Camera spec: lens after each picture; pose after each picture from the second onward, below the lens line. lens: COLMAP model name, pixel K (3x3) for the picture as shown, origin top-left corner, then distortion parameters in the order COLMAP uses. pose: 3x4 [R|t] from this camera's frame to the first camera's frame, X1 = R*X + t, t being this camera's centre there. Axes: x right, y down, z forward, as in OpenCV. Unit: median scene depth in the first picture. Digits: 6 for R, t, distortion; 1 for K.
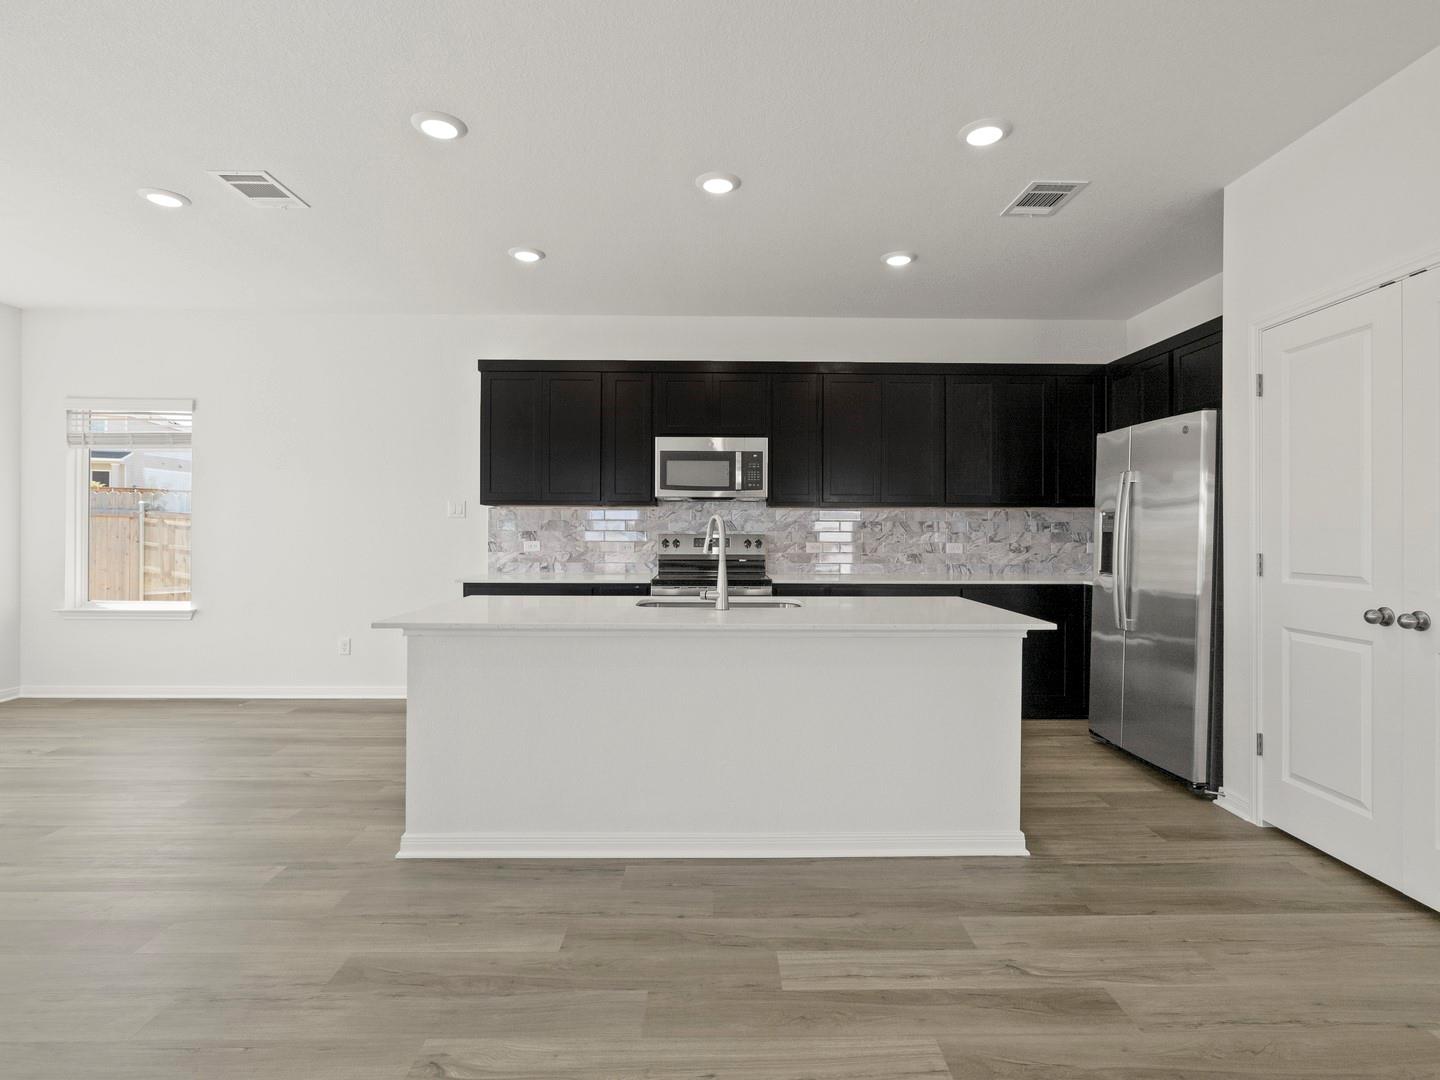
lens RADIAL K [[722.9, 0, 728.6], [0, 722.9, 530.7], [0, 0, 1]] dist [-0.004872, 0.001518]
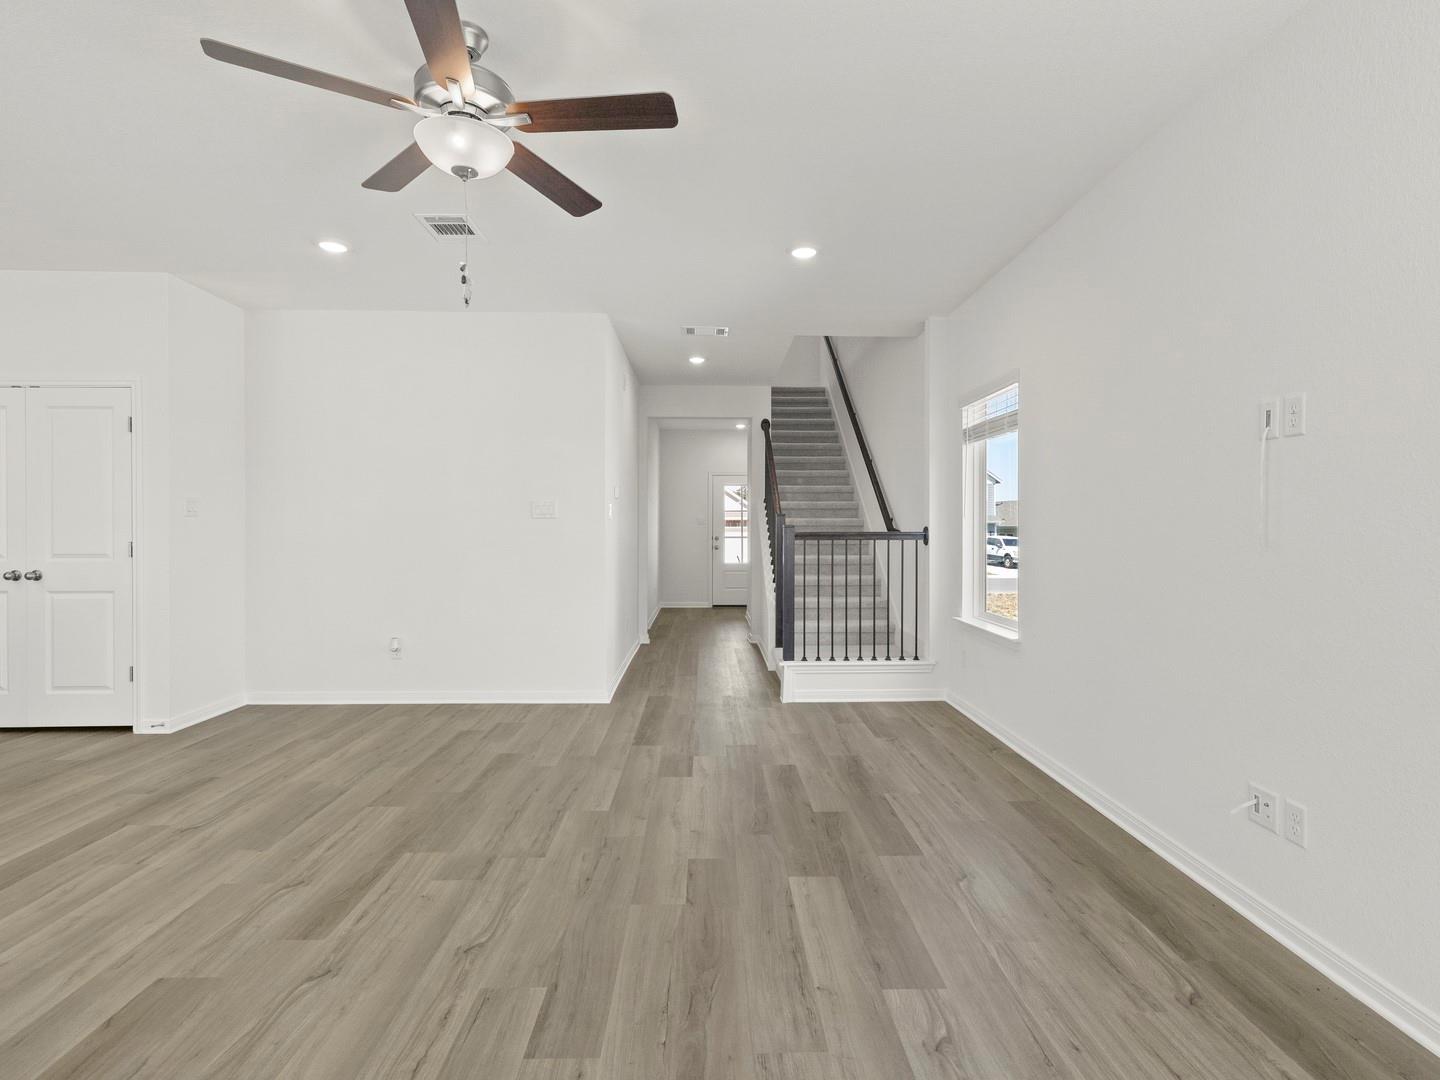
lens RADIAL K [[724.2, 0, 722.9], [0, 724.2, 531.1], [0, 0, 1]] dist [-0.002894, 0.001481]
pose [[-0.008744, -0.006773, 0.999939, -0.420889], [-0.001965, 0.999975, 0.006756, -0.002536], [-0.999960, -0.001906, -0.008757, -0.345044]]
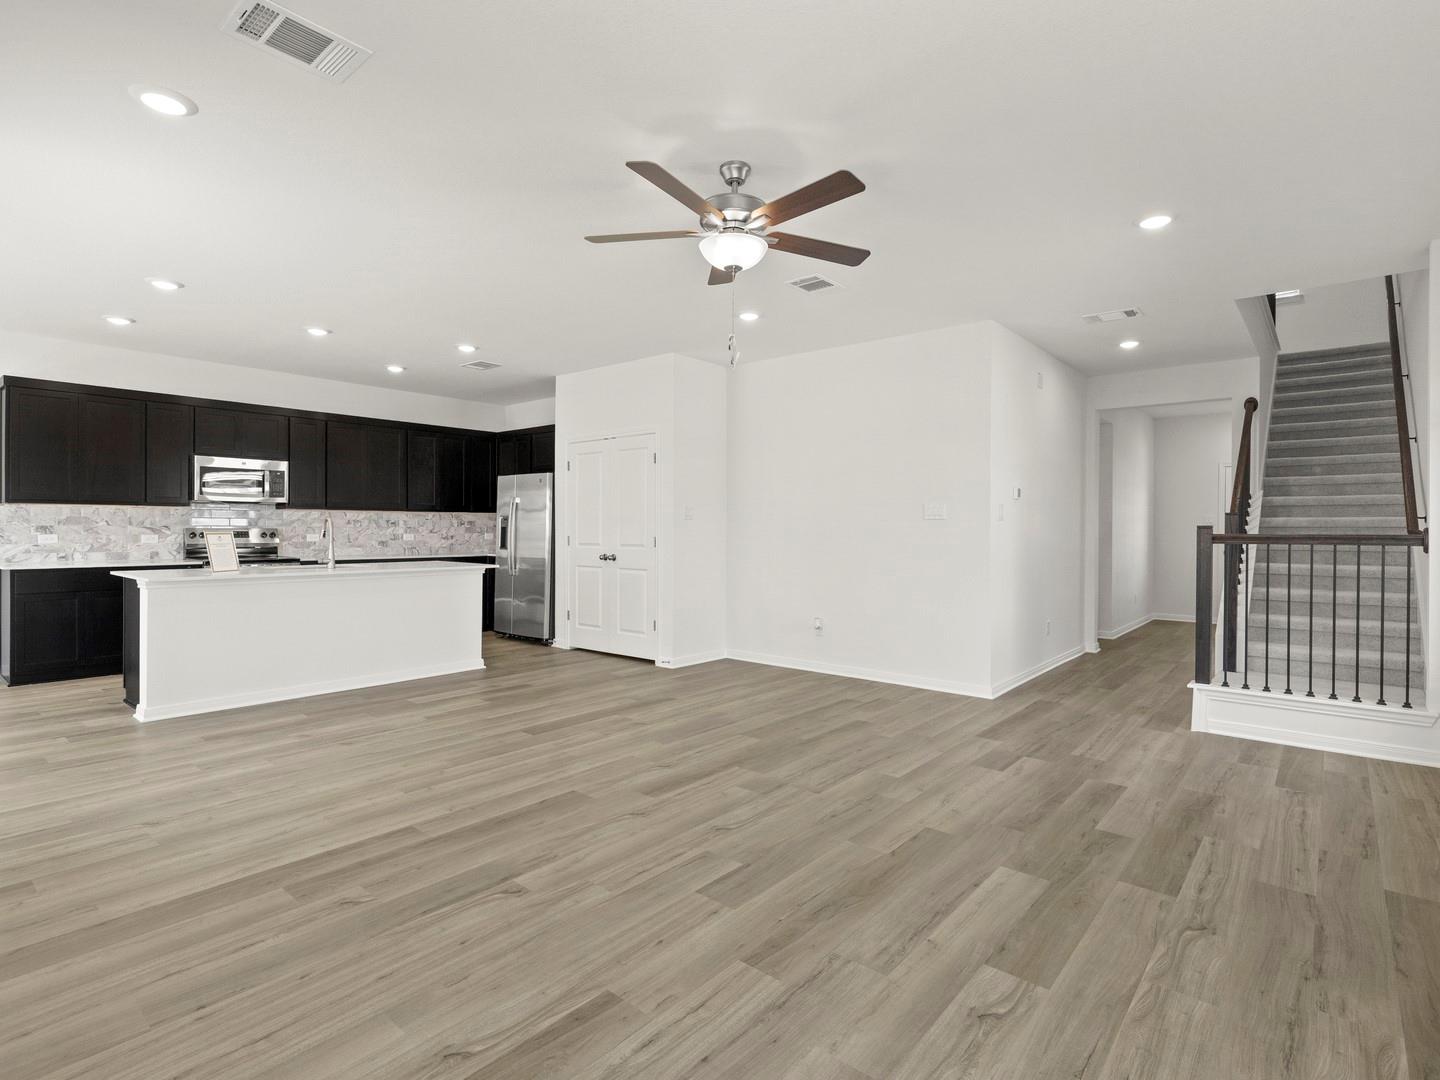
lens RADIAL K [[722.9, 0, 728.6], [0, 722.9, 530.7], [0, 0, 1]] dist [-0.004872, 0.001518]
pose [[0.655395, -0.003083, 0.755280, -0.438887], [-0.003003, 0.999973, 0.006688, -0.002611], [-0.755280, -0.006652, 0.655368, -0.587843]]
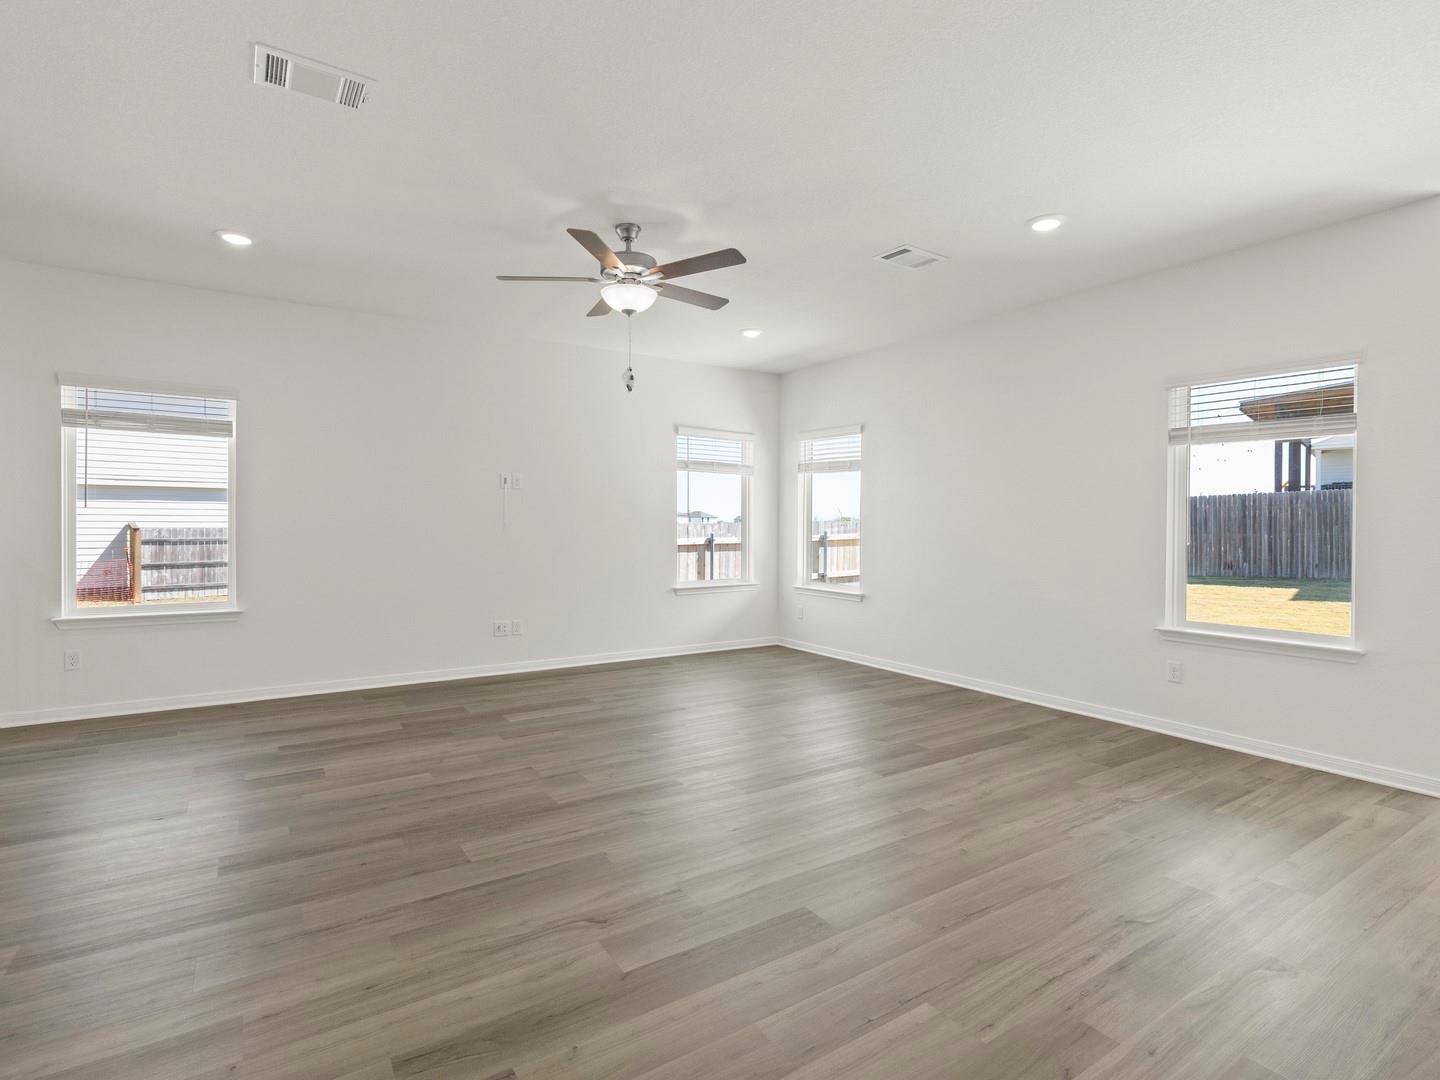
lens RADIAL K [[722.9, 0, 728.6], [0, 722.9, 530.7], [0, 0, 1]] dist [-0.004872, 0.001518]
pose [[-0.843369, -0.004857, -0.537314, 0.335287], [-0.009891, 0.999930, 0.006487, 0.000444], [0.537245, 0.010786, -0.843358, 0.492370]]
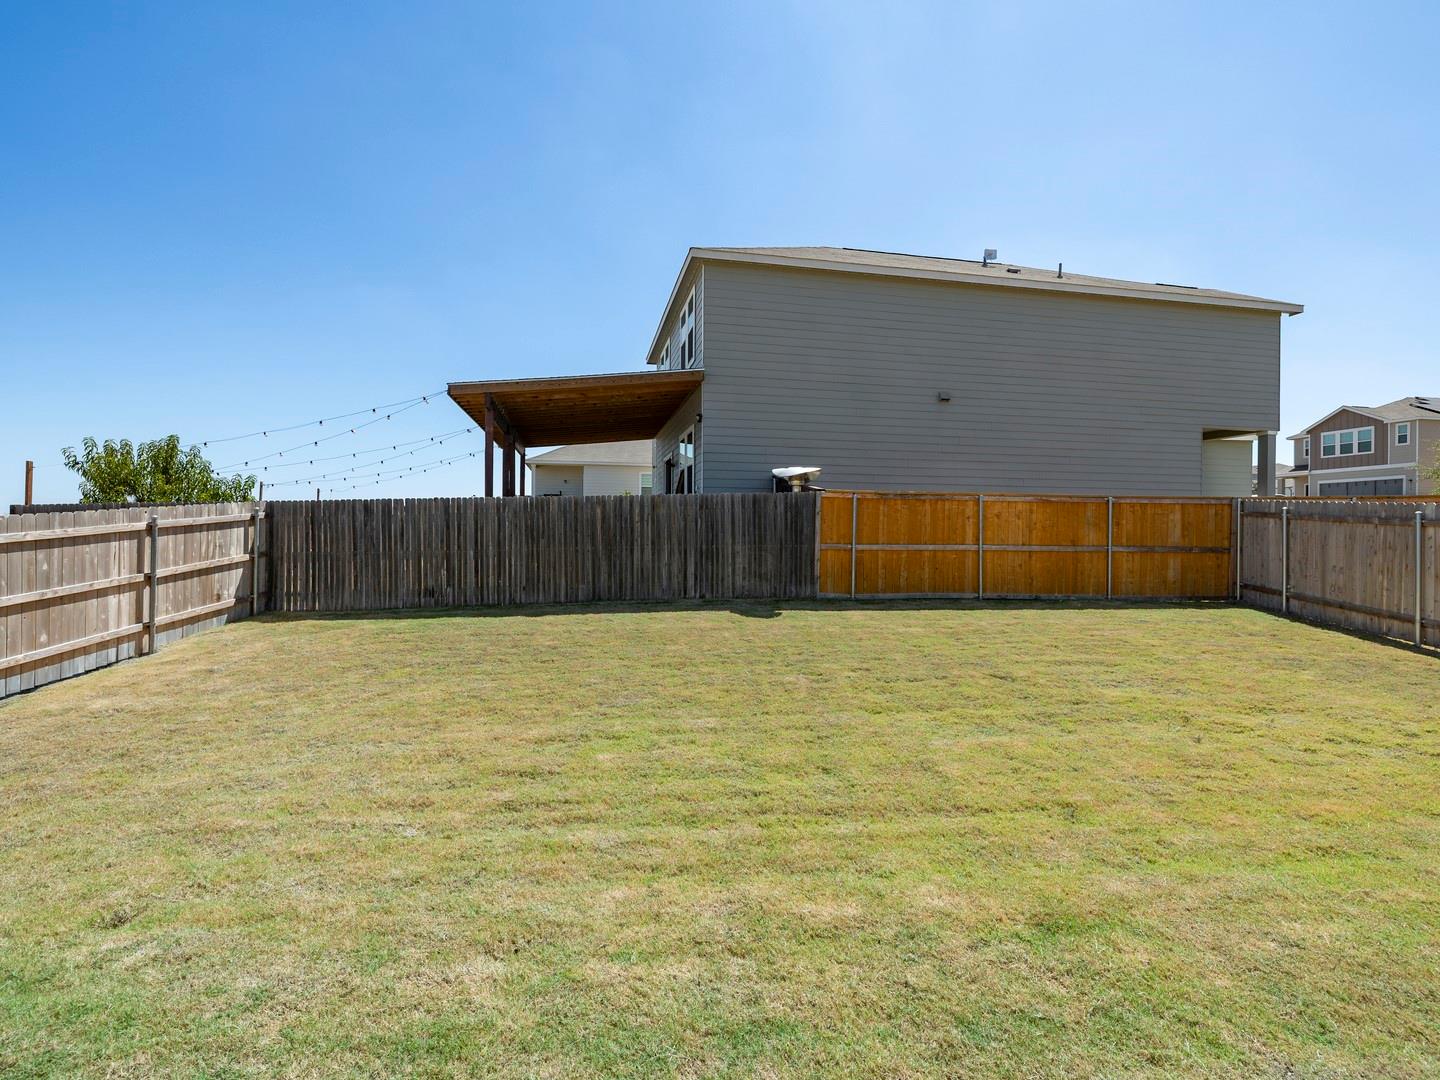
lens RADIAL K [[690.8, 0, 722.4], [0, 690.8, 530.9], [0, 0, 1]] dist [0.009211, -0.000362]
pose [[-0.056071, -0.006777, -0.998404, -0.932801], [-0.008658, 0.999943, -0.006301, -0.043135], [0.998389, 0.008291, -0.056126, 0.112432]]
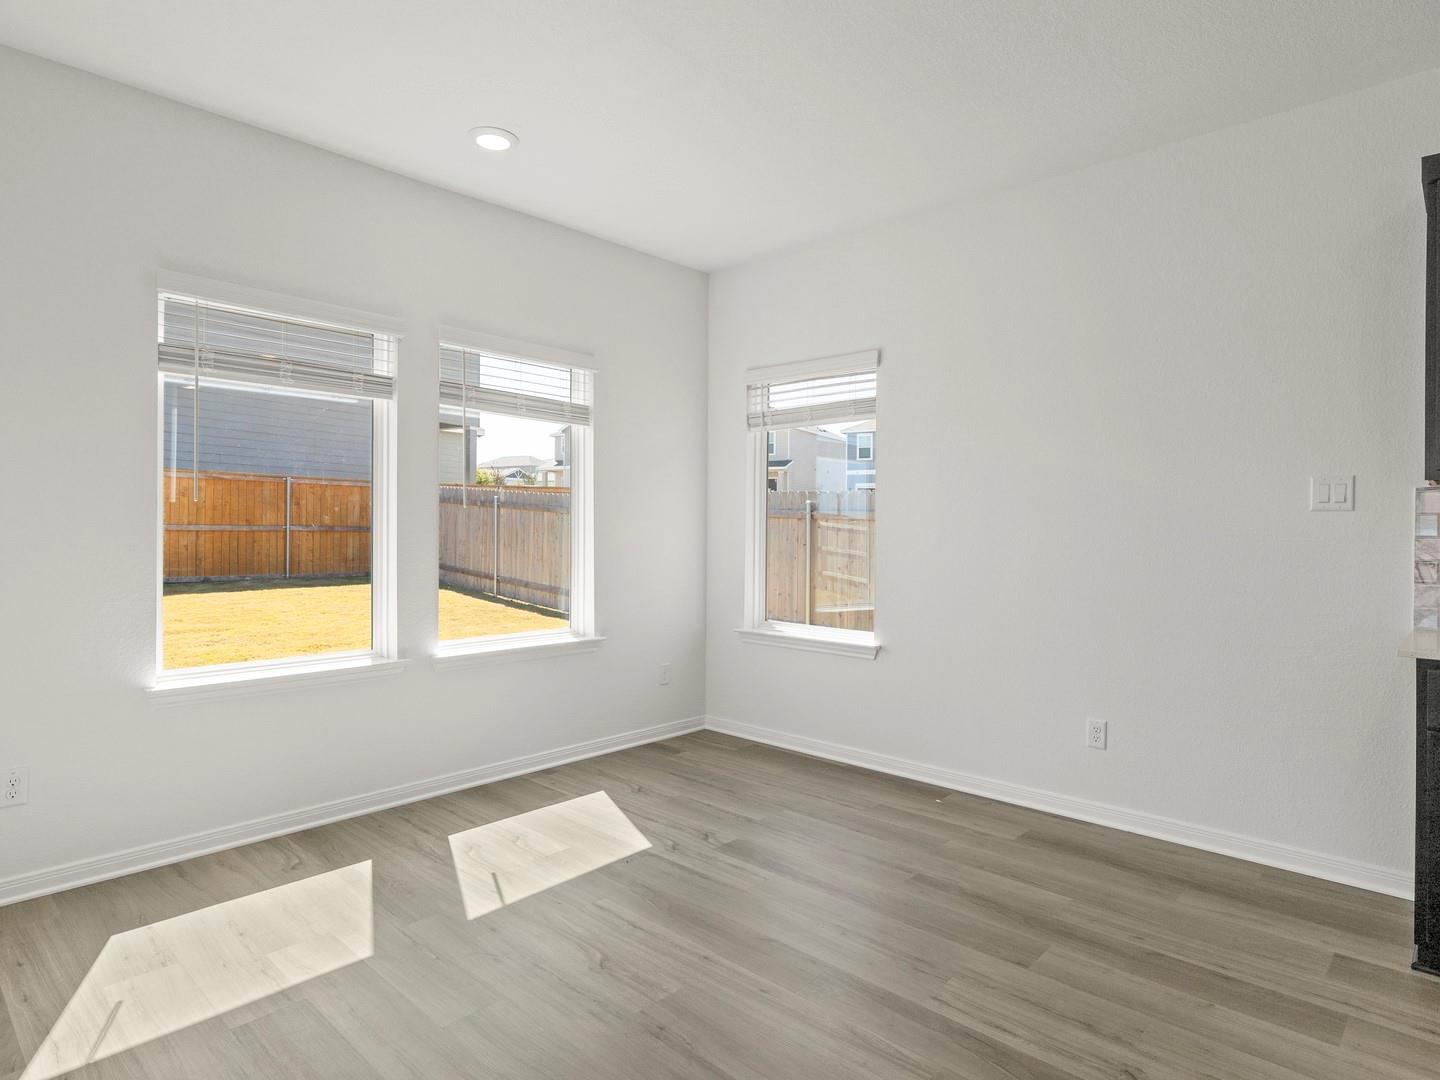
lens RADIAL K [[823.5, 0, 725.7], [0, 823.5, 529.7], [0, 0, 1]] dist [0.004039, 0.000768]
pose [[0.717464, 0.001616, -0.696593, -0.288404], [-0.004496, 0.999987, -0.002311, -0.002041], [0.696581, 0.004790, 0.717462, 0.317932]]
